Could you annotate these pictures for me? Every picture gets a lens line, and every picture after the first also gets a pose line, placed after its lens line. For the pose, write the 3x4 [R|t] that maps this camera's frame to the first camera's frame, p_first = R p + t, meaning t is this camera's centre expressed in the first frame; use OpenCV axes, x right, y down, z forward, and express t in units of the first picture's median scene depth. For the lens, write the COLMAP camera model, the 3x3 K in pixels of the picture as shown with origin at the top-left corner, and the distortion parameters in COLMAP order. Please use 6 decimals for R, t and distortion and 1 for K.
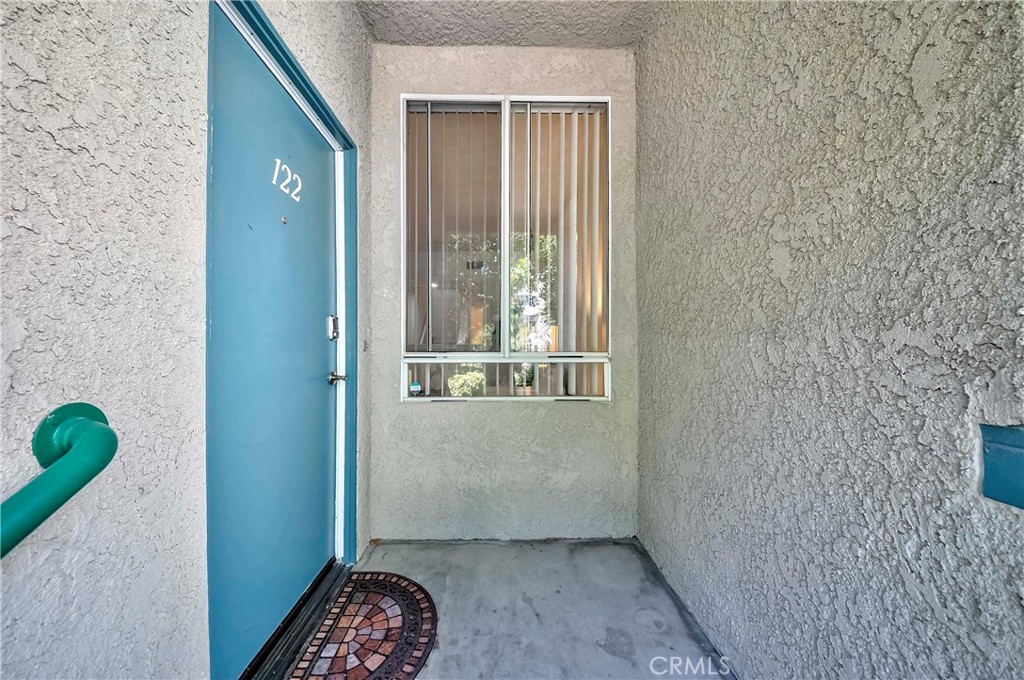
lens RADIAL K [[374.8, 0, 505.2], [0, 374.8, 343.1], [0, 0, 1]] dist [-0.010951, 0.000863]
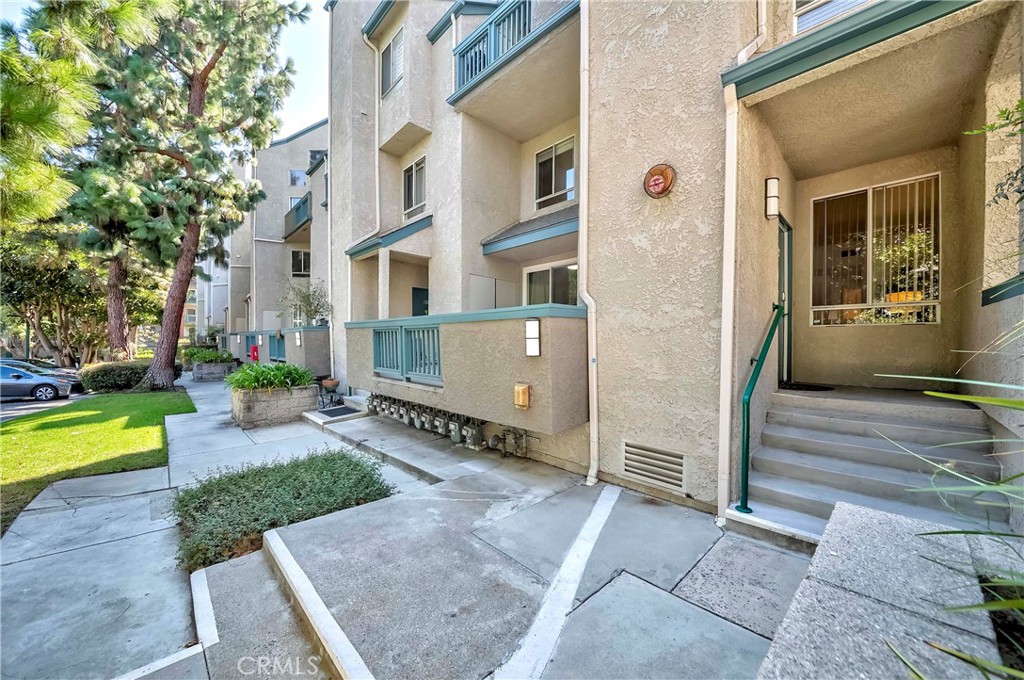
lens RADIAL K [[374.8, 0, 523.3], [0, 374.8, 343.7], [0, 0, 1]] dist [-0.010951, 0.000863]
pose [[0.686973, 0.003081, -0.726677, 0.192532], [-0.003814, 0.999993, 0.000634, 0.271264], [0.726673, 0.002336, 0.686979, -1.949991]]
